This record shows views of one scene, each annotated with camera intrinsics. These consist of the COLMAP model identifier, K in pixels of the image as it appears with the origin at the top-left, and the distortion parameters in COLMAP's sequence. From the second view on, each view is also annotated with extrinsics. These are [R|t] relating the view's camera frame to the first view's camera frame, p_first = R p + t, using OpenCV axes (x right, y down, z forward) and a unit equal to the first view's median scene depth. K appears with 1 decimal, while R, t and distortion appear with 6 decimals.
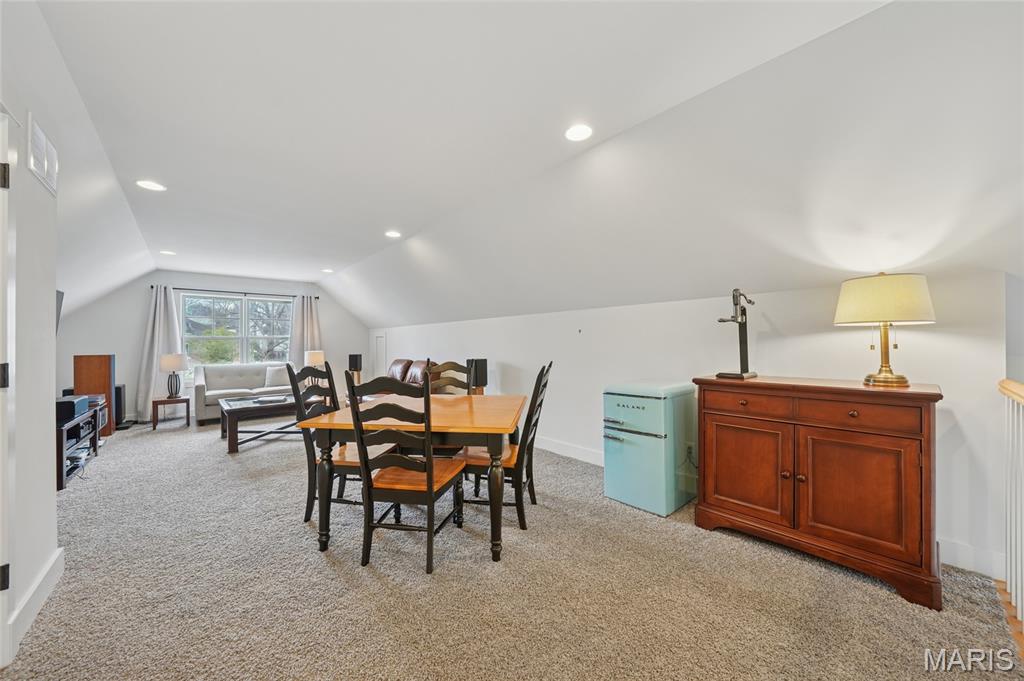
lens RADIAL K [[355.5, 0, 510.9], [0, 355.5, 340.3], [0, 0, 1]] dist [-0.026876, -0.000213]
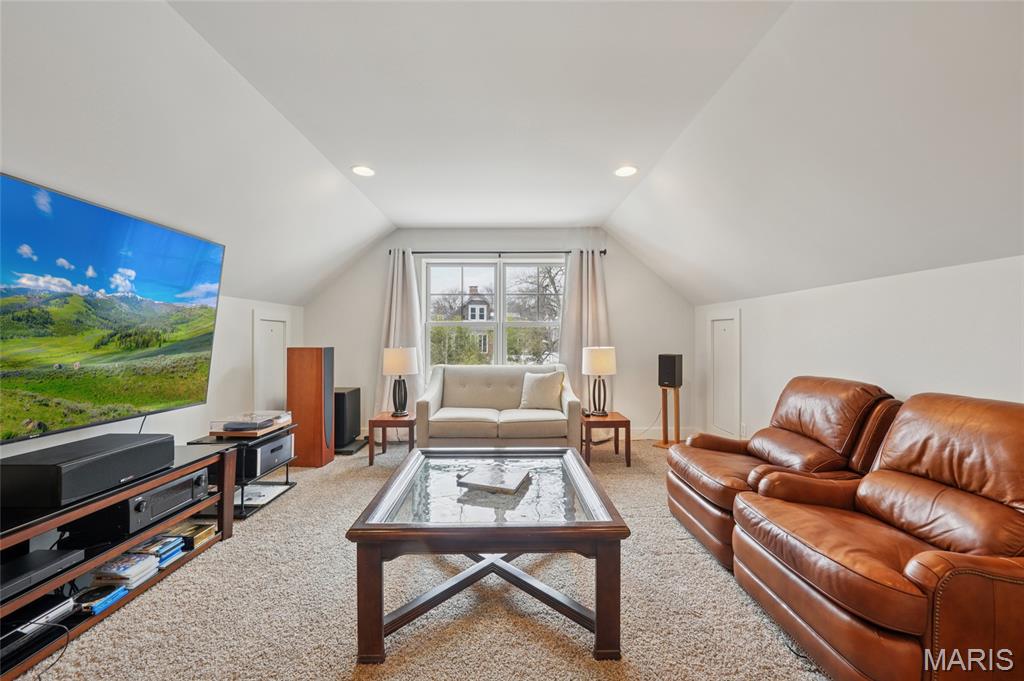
lens RADIAL K [[387.8, 0, 513.8], [0, 387.8, 333.9], [0, 0, 1]] dist [0.001661, 0.000269]
pose [[0.748769, 0.005087, -0.662811, -0.290458], [-0.002099, 0.999984, 0.005303, 0.007895], [0.662828, -0.002580, 0.748768, 0.520279]]
